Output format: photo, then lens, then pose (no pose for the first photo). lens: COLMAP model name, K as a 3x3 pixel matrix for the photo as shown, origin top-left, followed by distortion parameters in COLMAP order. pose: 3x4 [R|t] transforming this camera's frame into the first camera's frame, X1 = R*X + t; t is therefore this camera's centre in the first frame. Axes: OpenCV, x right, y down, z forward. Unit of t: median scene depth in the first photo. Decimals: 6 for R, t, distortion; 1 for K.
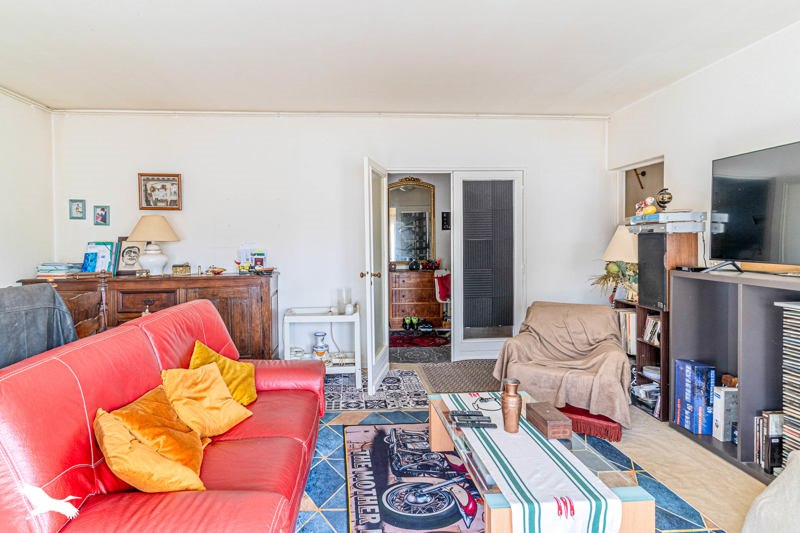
lens RADIAL K [[380.4, 0, 399.9], [0, 380.4, 240.2], [0, 0, 1]] dist [-0.000382, 0.000315]
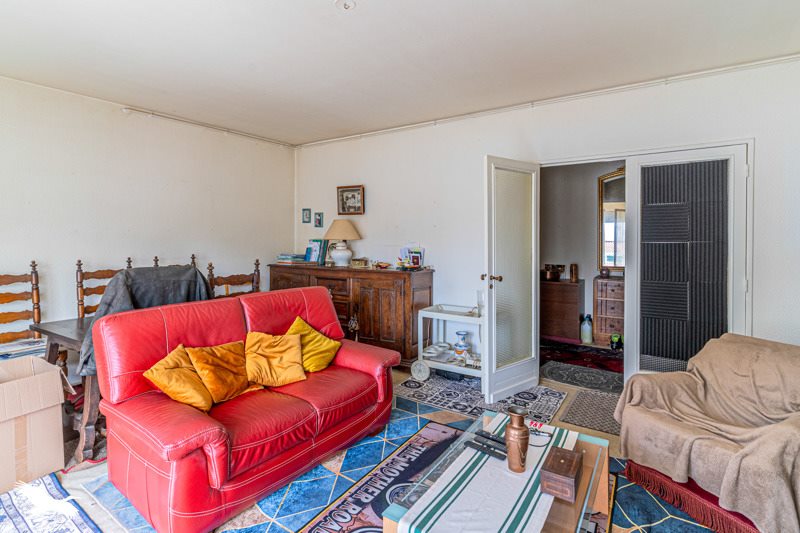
lens RADIAL K [[389.8, 0, 399.7], [0, 389.8, 237.0], [0, 0, 1]] dist [-0.003203, -0.000200]
pose [[0.801045, 0.009217, -0.598533, 0.284777], [-0.012241, 0.999925, -0.000985, -0.006911], [0.598479, 0.008115, 0.801097, 0.067763]]
